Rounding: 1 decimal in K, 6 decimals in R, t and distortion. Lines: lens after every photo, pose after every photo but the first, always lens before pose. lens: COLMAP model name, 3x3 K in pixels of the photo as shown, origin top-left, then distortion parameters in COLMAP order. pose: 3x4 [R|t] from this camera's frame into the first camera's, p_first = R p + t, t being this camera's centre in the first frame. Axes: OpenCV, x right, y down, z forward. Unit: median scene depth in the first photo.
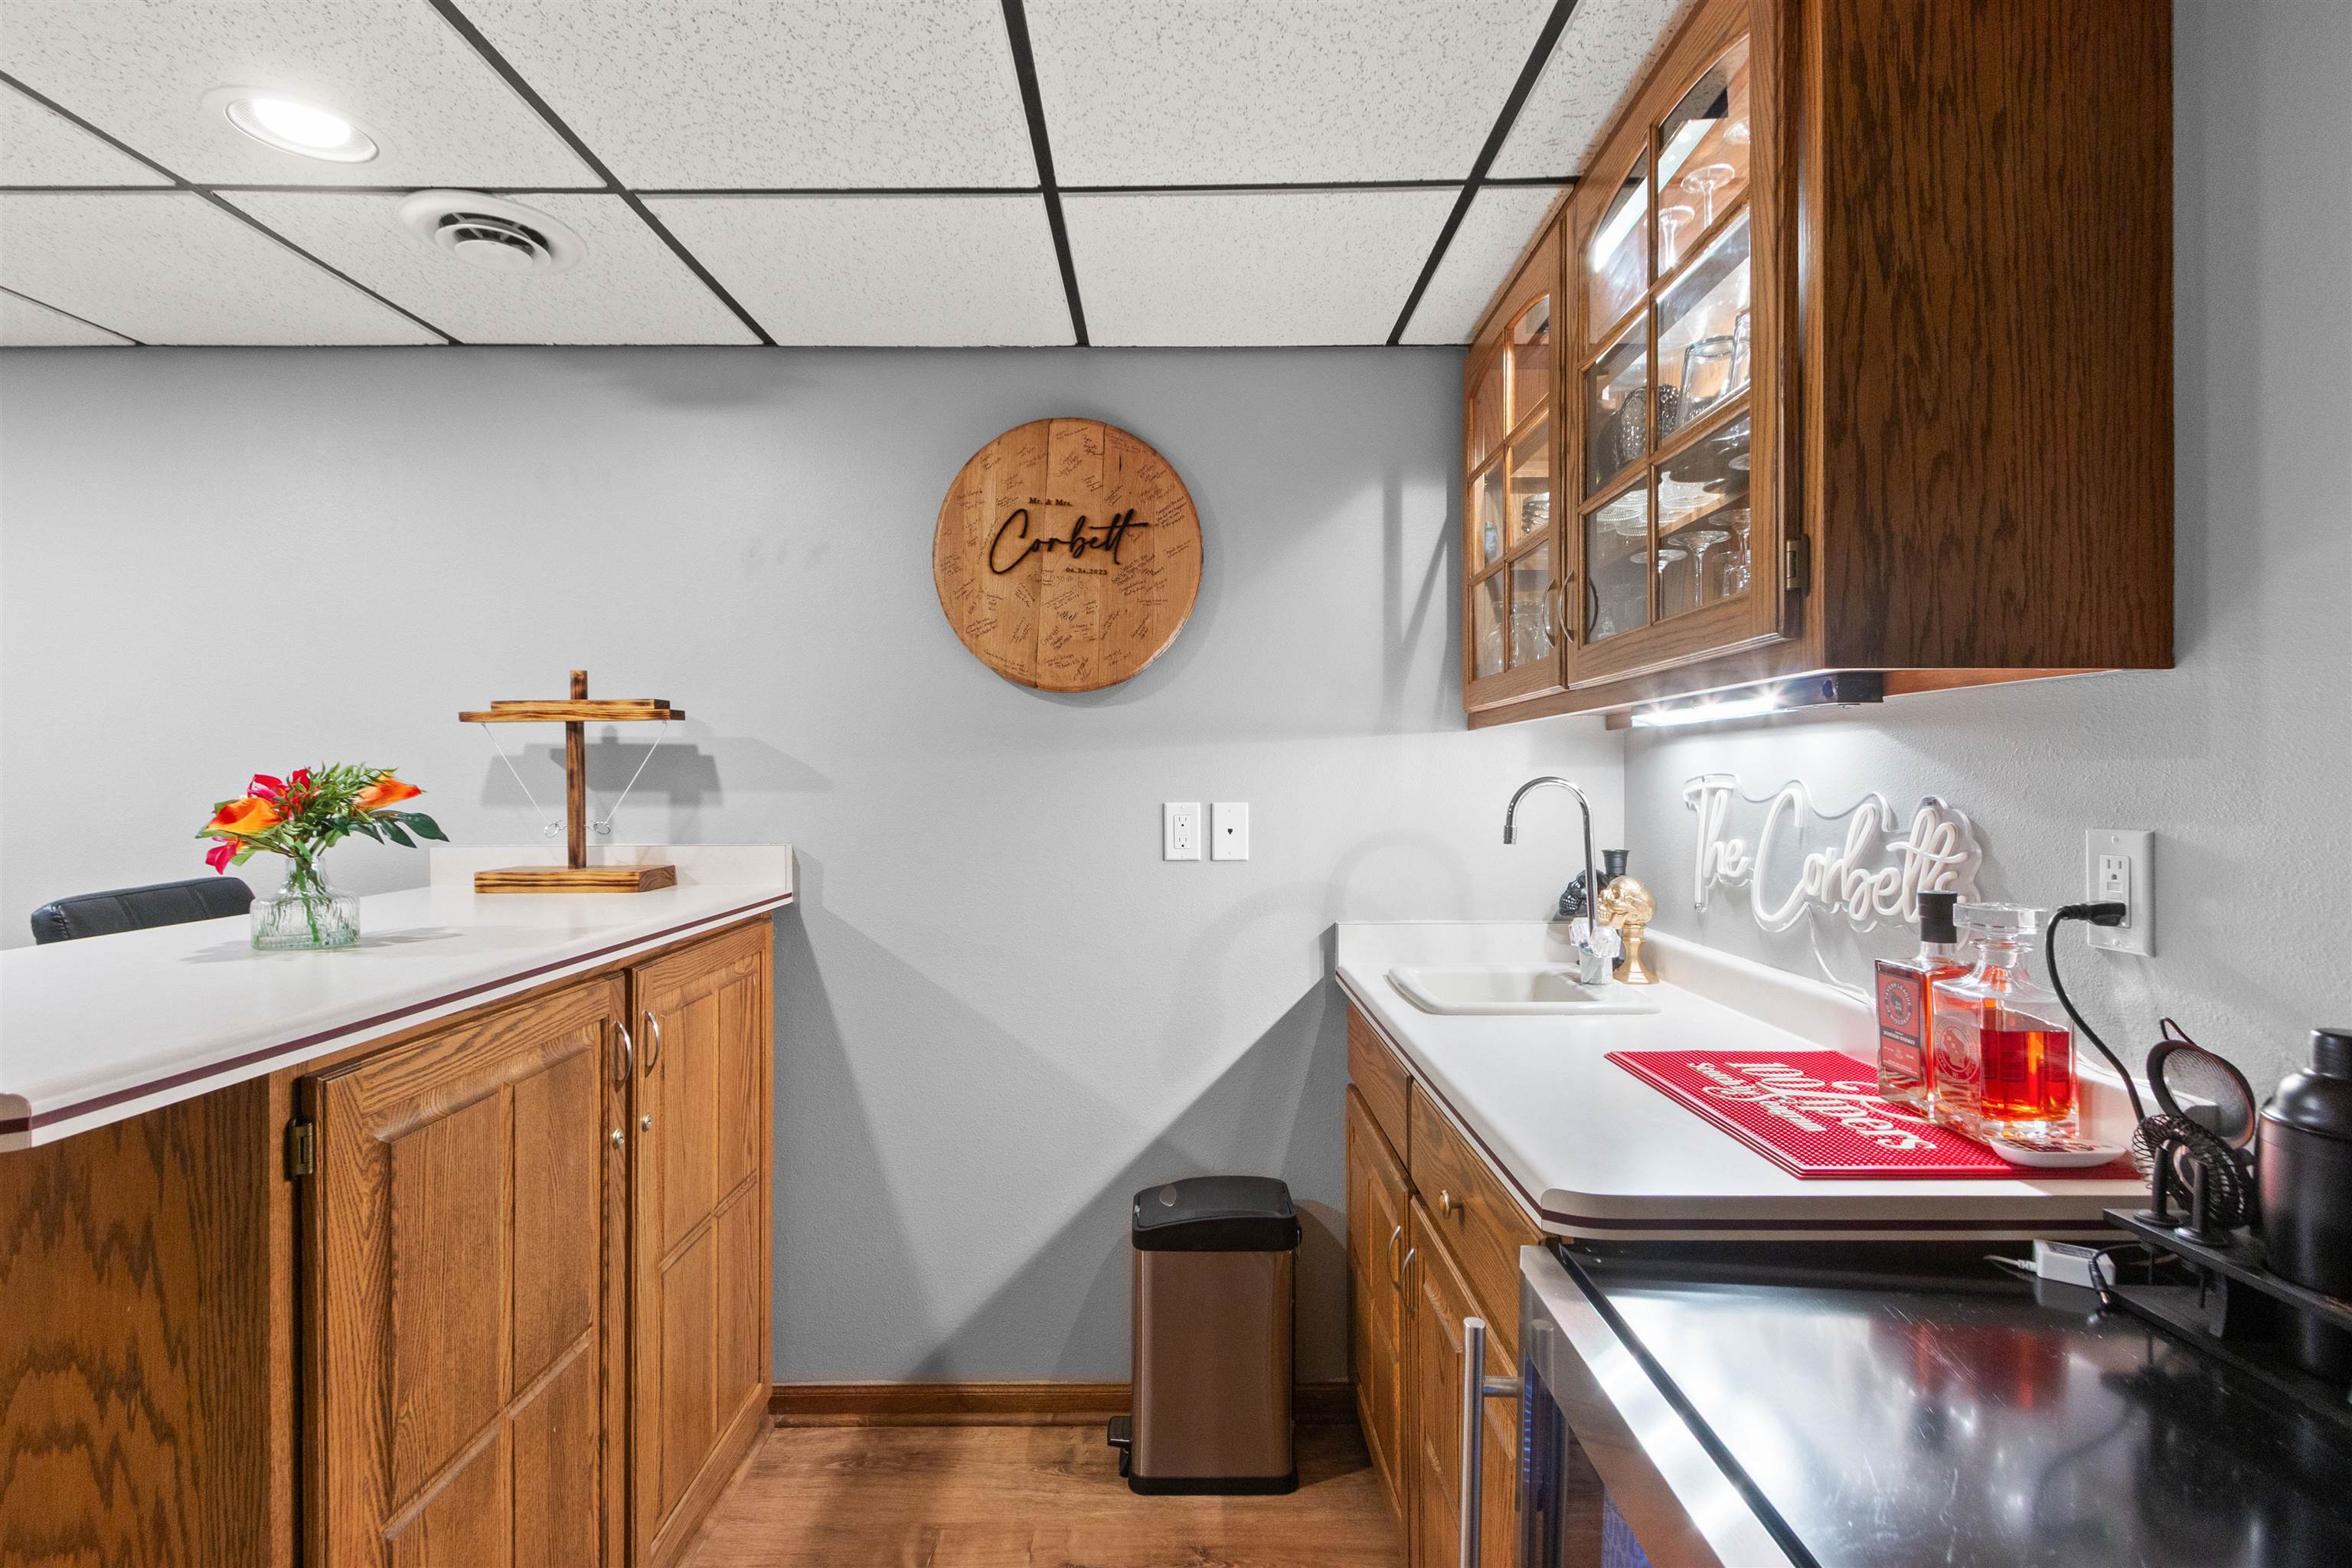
lens RADIAL K [[1124.3, 0, 1179.6], [0, 1124.3, 767.8], [0, 0, 1]] dist [0.003488, 0.000263]
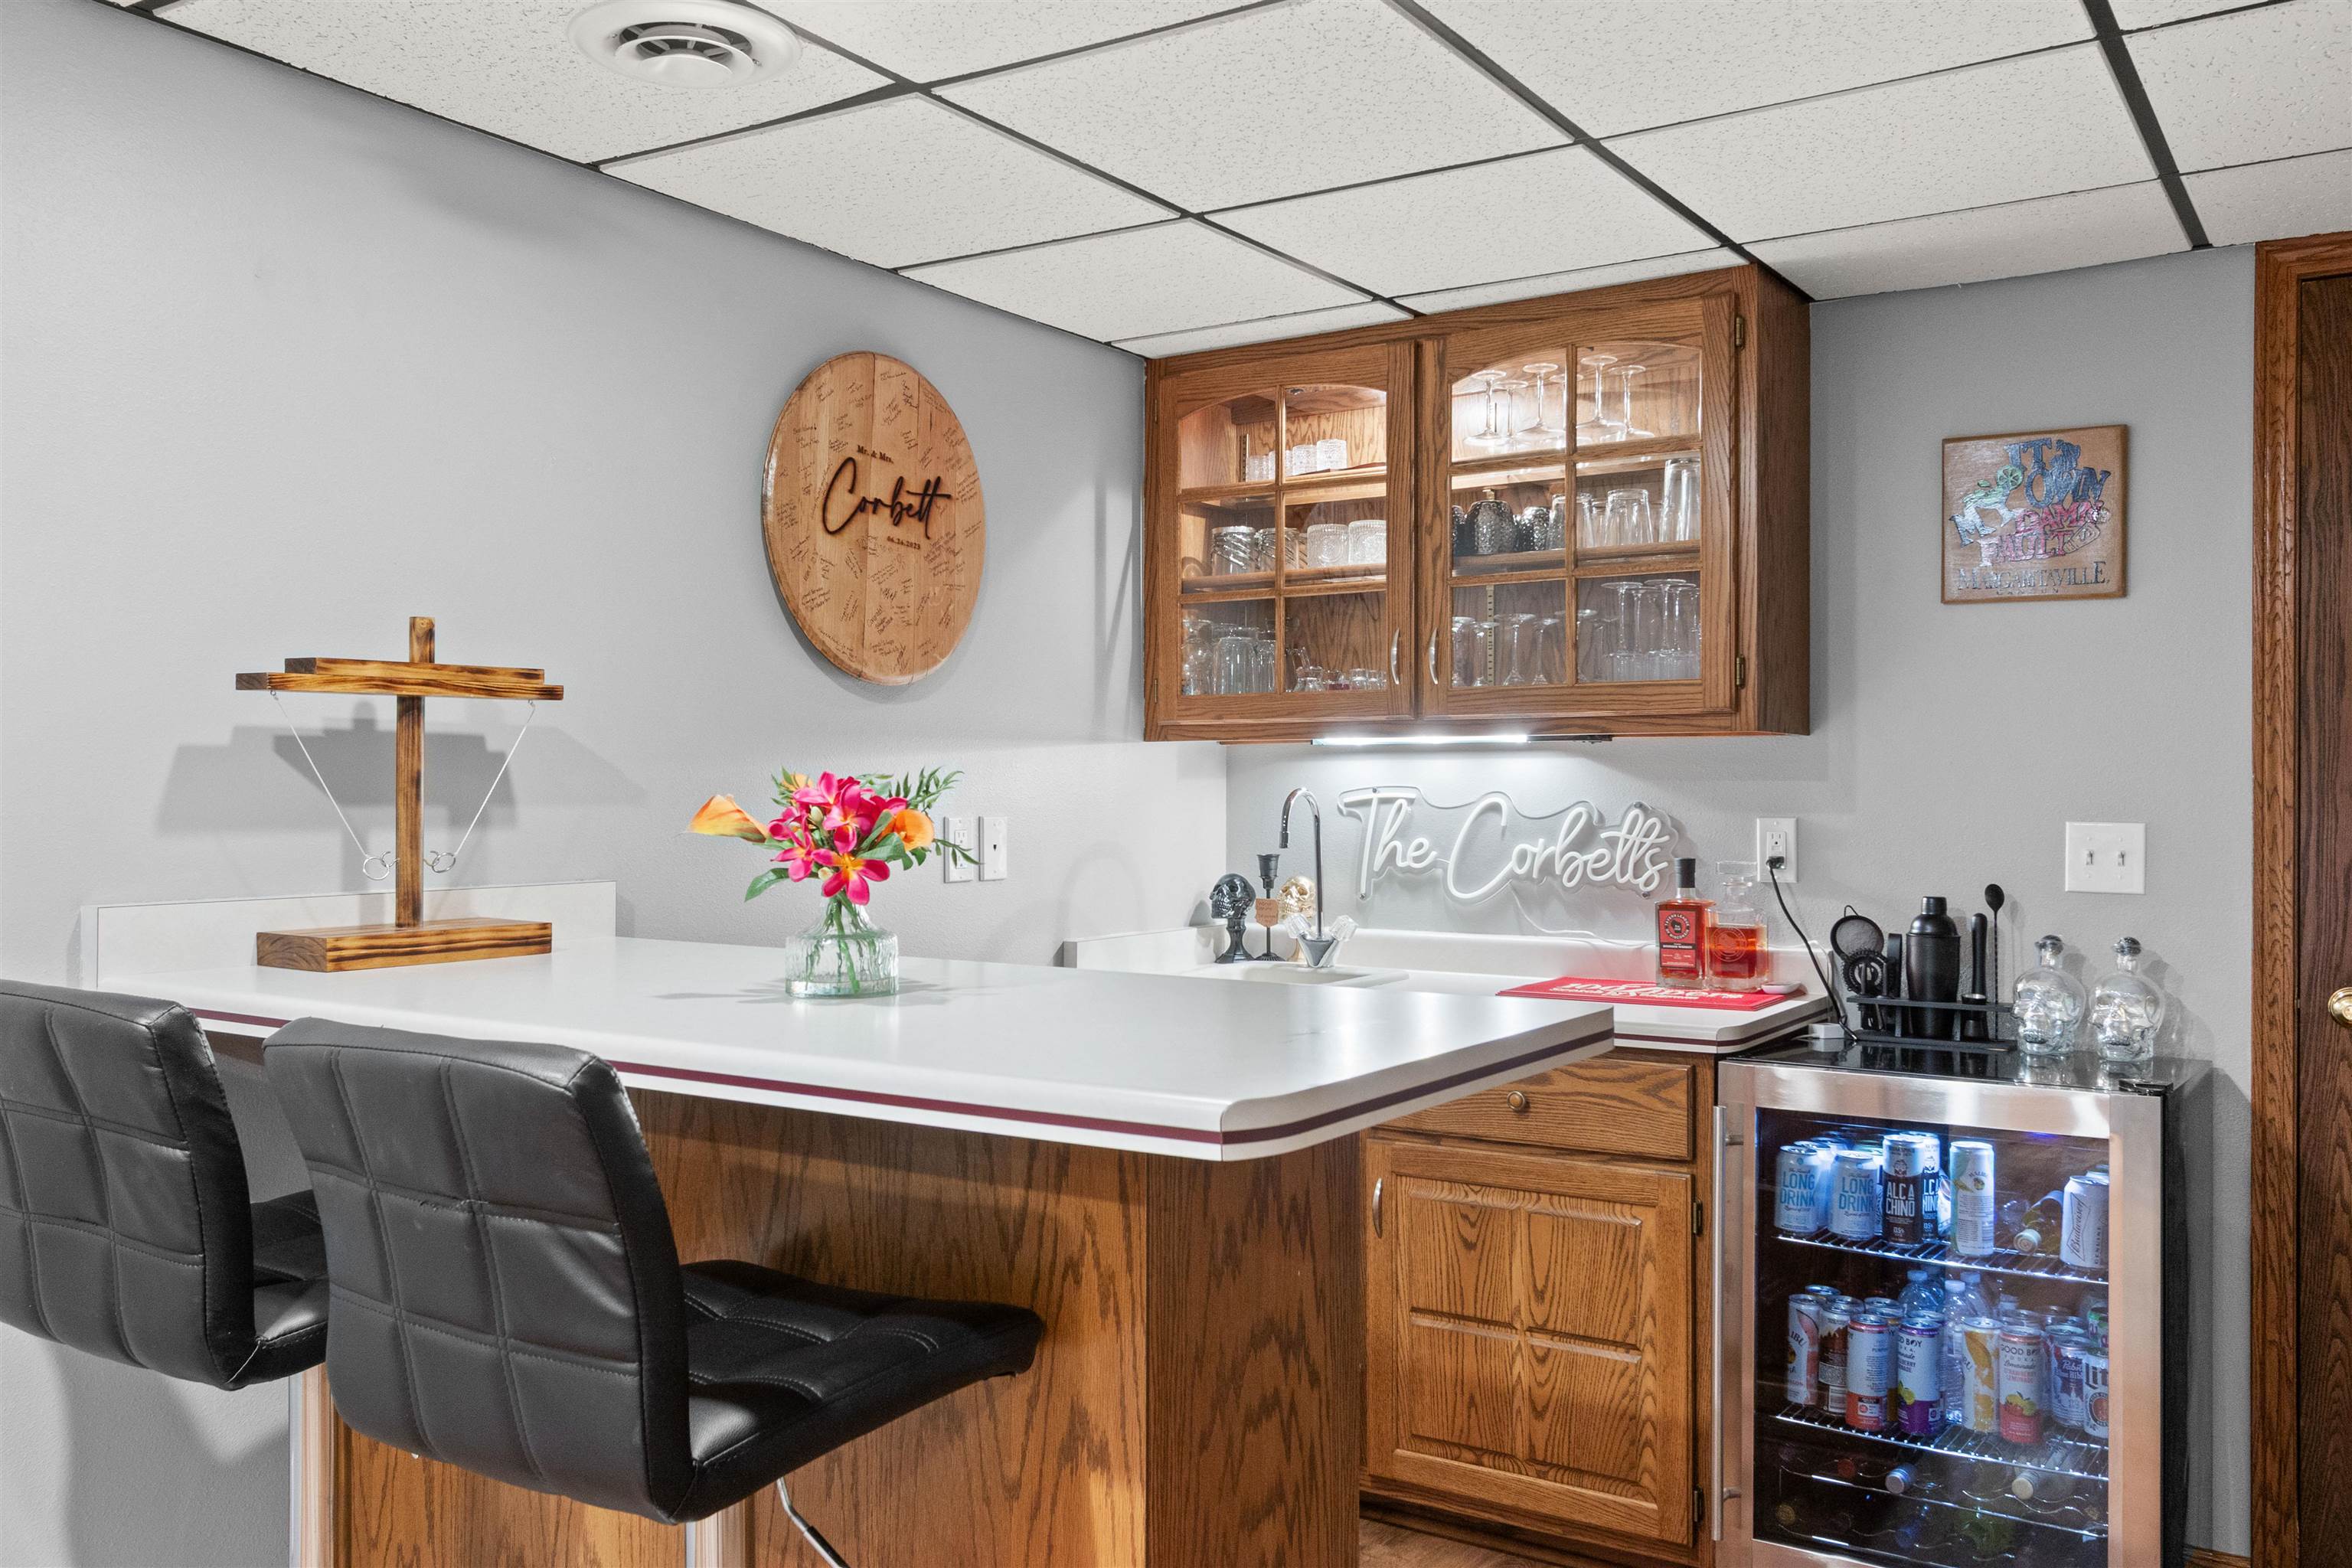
lens RADIAL K [[1892.9, 0, 1176.0], [0, 1892.9, 784.0], [0, 0, 1]] dist [0.001250, -0.000340]
pose [[0.550317, 0.006209, 0.834933, -1.155486], [-0.009581, 0.999953, -0.001122, 0.005724], [-0.834901, -0.007382, 0.550350, 0.046564]]
